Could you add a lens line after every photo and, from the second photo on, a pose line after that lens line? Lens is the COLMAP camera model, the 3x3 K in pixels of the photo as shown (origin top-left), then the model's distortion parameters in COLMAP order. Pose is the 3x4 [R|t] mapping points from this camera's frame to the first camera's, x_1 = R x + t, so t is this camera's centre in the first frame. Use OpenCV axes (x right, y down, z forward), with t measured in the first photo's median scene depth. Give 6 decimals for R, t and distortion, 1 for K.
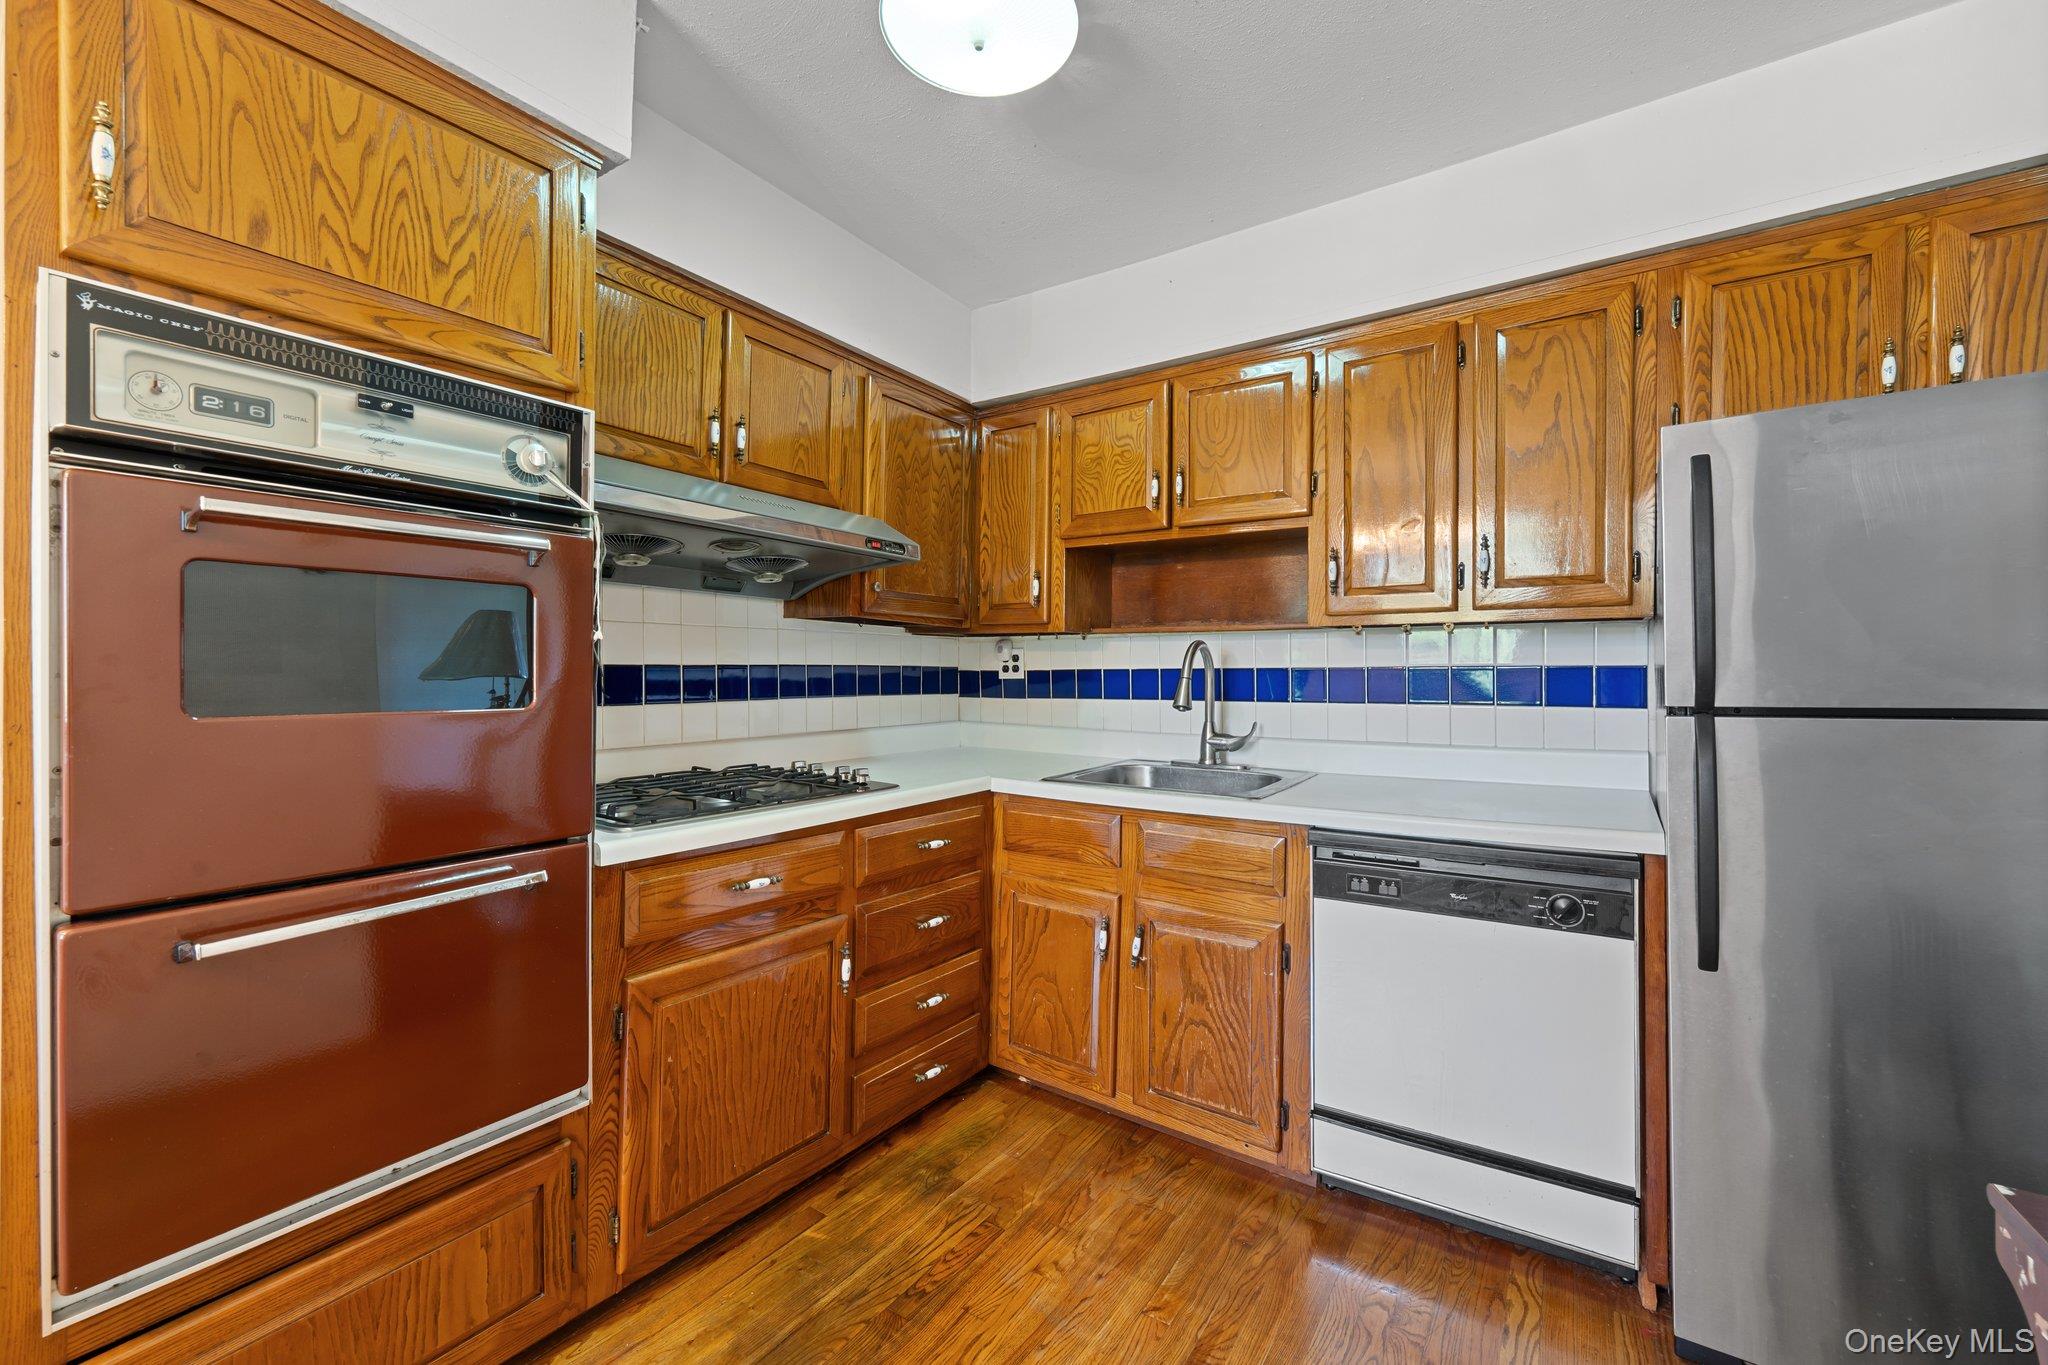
lens RADIAL K [[847.4, 0, 1019.7], [0, 847.4, 675.4], [0, 0, 1]] dist [0.001199, 0.000261]
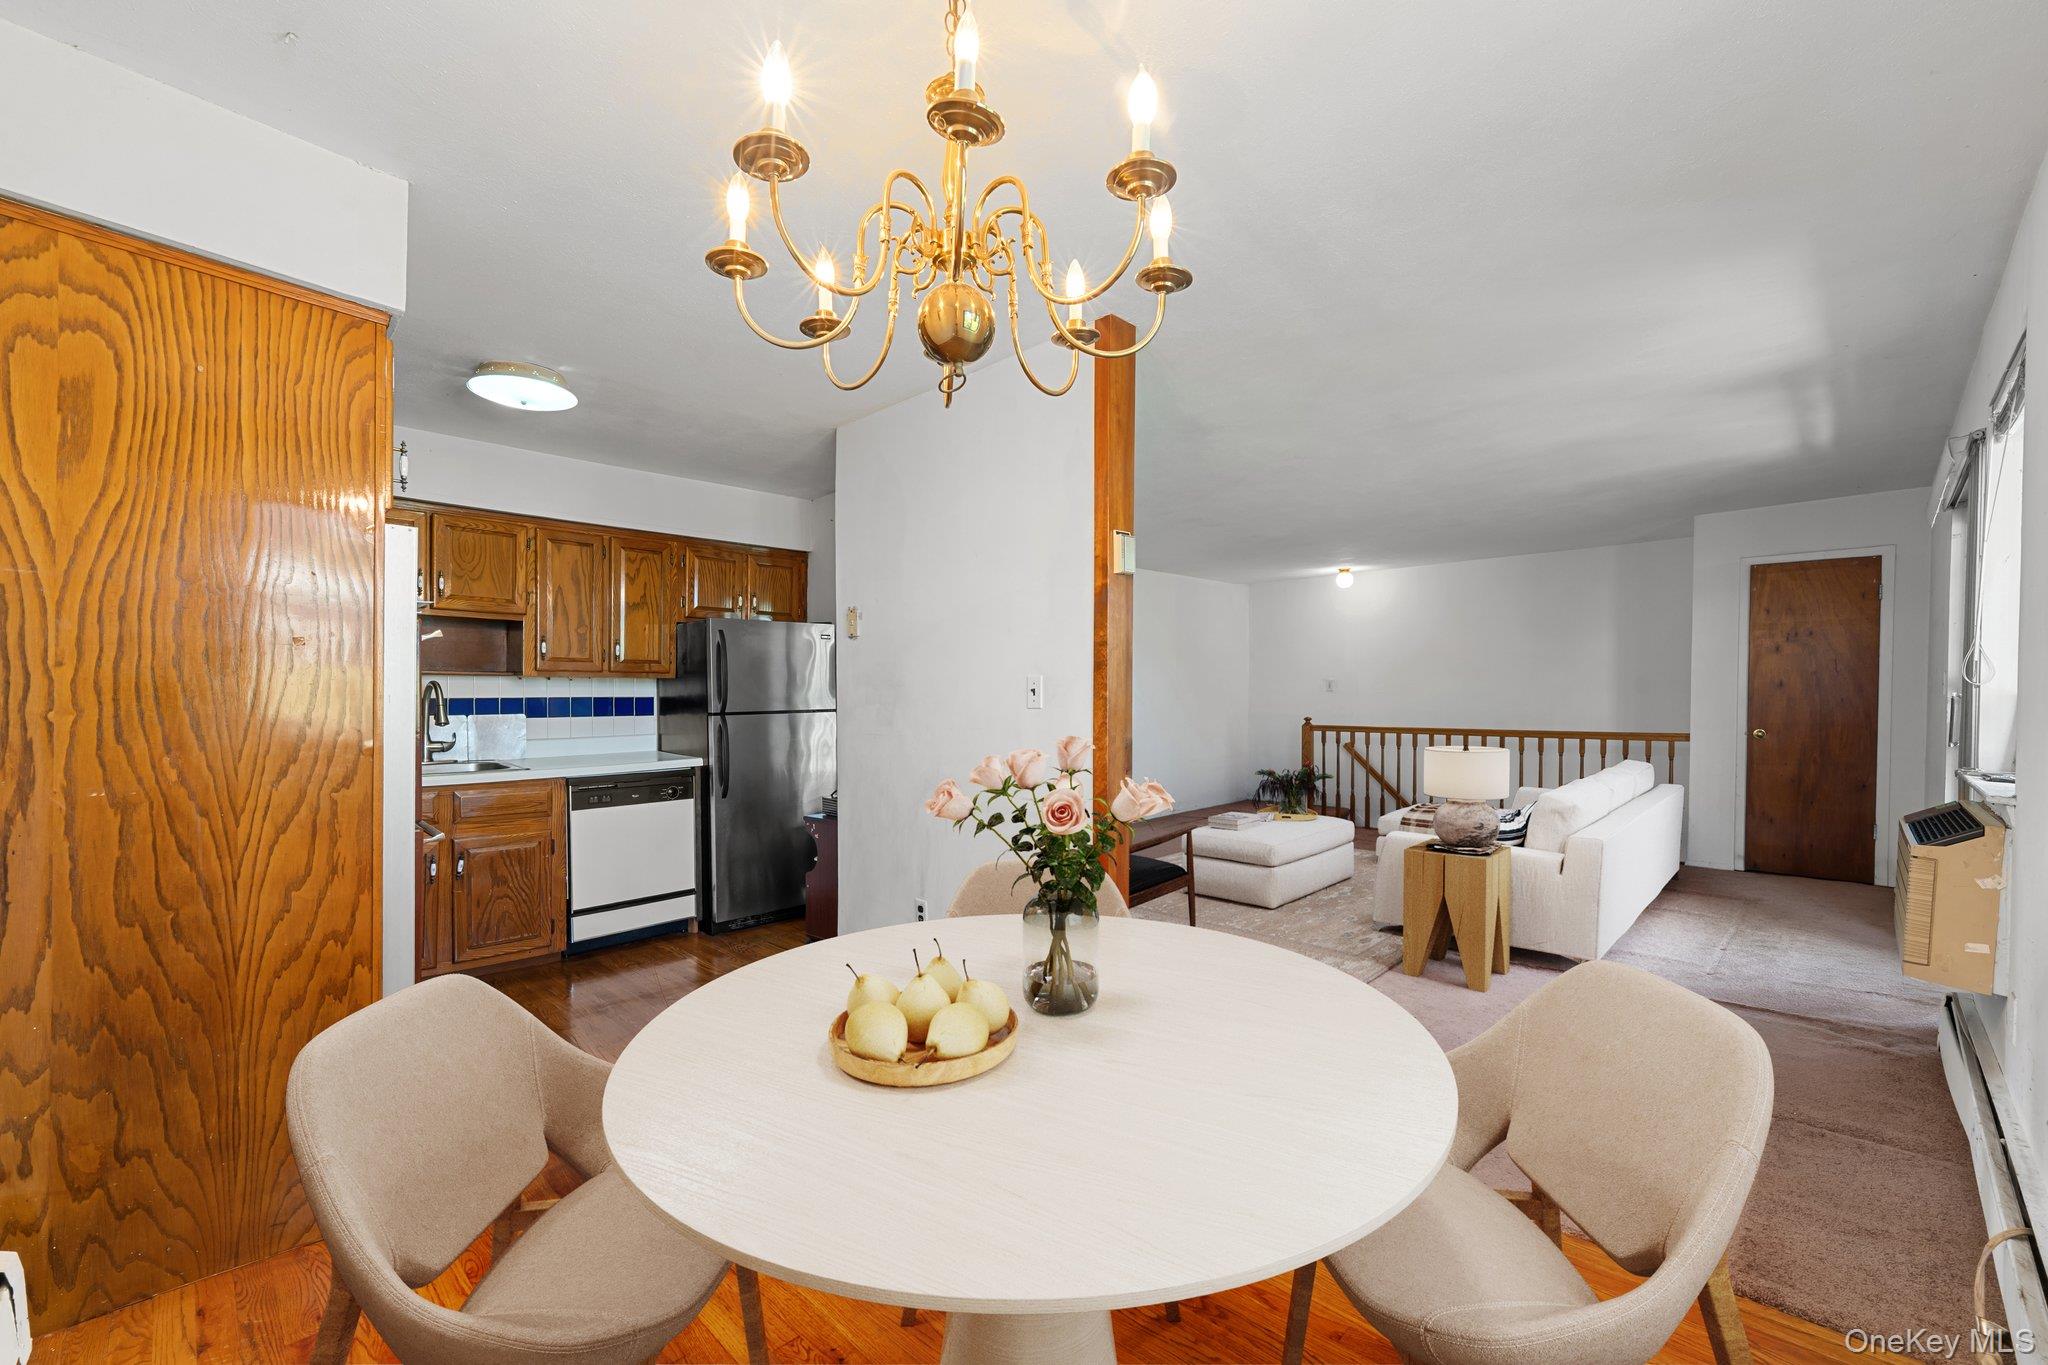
lens RADIAL K [[847.4, 0, 1019.7], [0, 847.4, 675.4], [0, 0, 1]] dist [0.001199, 0.000261]
pose [[0.171489, 0.023138, 0.984914, -1.501785], [0.003608, 0.999703, -0.024114, -0.013305], [-0.985179, 0.007689, 0.171355, -0.425652]]
